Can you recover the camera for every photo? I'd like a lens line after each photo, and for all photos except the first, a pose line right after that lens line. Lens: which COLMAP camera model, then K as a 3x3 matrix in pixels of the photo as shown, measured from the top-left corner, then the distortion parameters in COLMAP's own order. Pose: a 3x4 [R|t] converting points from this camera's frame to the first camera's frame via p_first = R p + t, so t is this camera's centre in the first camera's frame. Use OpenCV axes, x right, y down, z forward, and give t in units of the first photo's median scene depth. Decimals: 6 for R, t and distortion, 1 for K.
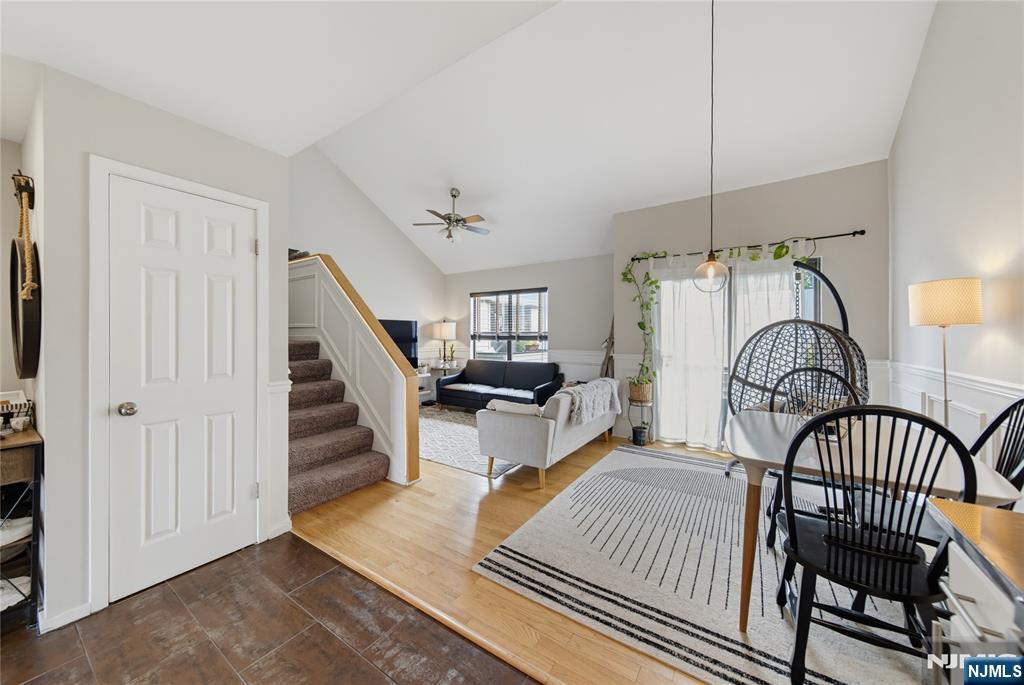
lens RADIAL K [[358.4, 0, 512.5], [0, 358.4, 332.8], [0, 0, 1]] dist [0.004154, -0.000148]
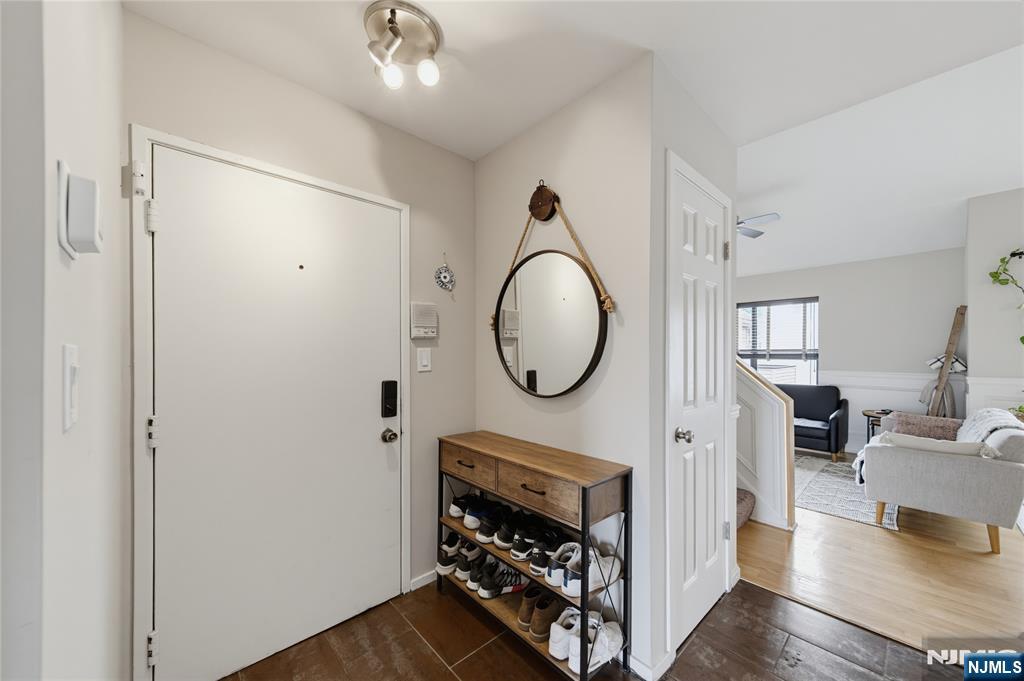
lens RADIAL K [[358.4, 0, 512.3], [0, 358.4, 350.4], [0, 0, 1]] dist [0.004154, -0.000148]
pose [[0.978897, -0.002891, -0.204332, -0.437576], [0.002442, 0.999994, -0.002453, 0.000655], [0.204338, 0.001902, 0.978899, 0.017175]]
